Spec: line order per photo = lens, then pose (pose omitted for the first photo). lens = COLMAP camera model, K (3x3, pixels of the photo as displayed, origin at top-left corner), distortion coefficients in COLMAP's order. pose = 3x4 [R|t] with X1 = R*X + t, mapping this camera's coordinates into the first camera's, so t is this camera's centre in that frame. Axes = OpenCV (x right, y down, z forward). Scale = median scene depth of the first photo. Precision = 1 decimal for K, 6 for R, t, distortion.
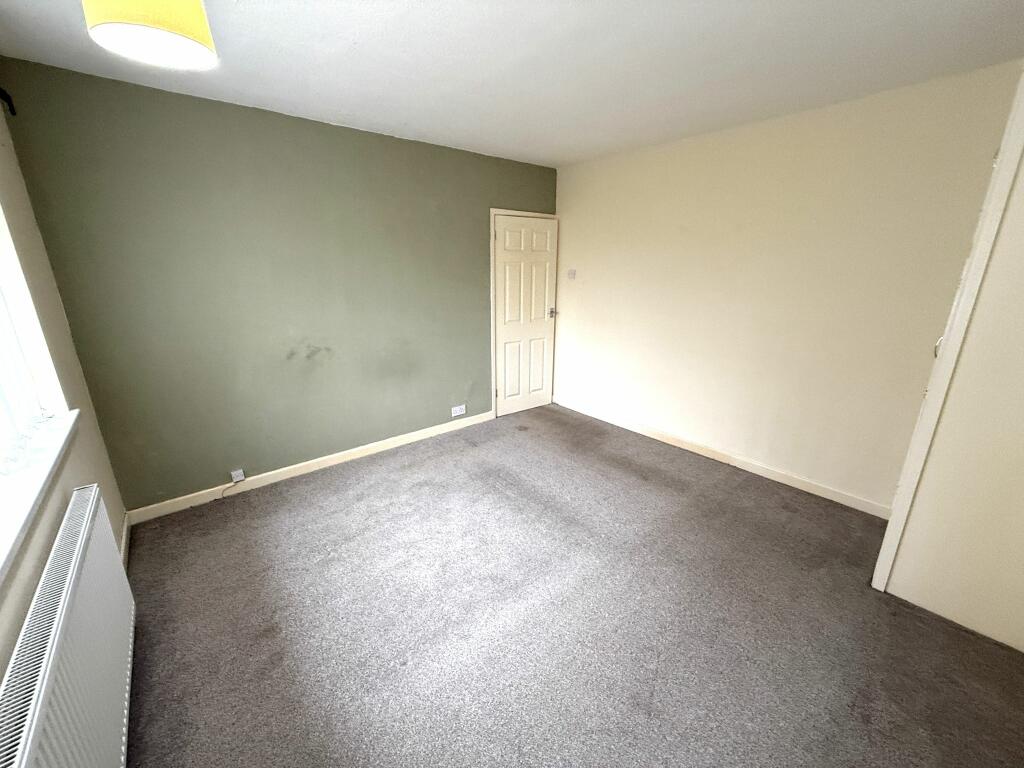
lens RADIAL K [[406.6, 0, 507.7], [0, 406.6, 386.8], [0, 0, 1]] dist [0.004032, 0.000169]
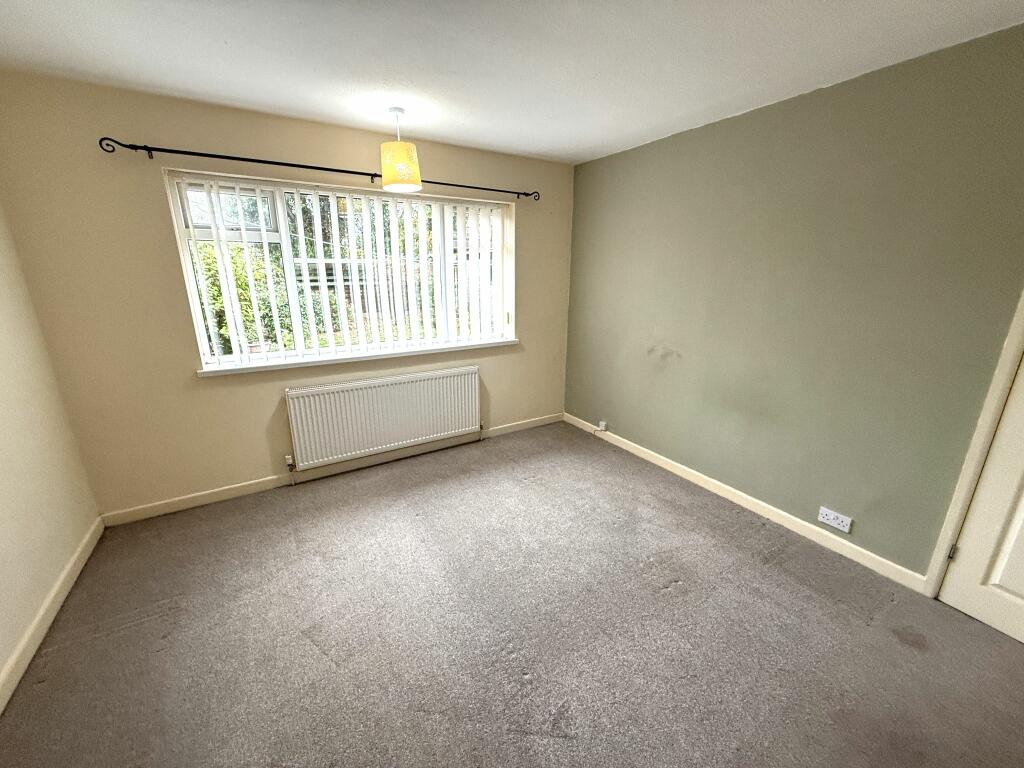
lens RADIAL K [[406.6, 0, 510.5], [0, 406.6, 384.8], [0, 0, 1]] dist [0.004032, 0.000169]
pose [[-0.139987, 0.271506, -0.952202, 0.594357], [-0.284672, 0.910033, 0.301334, -0.212241], [0.948349, 0.313248, -0.050103, 0.689719]]
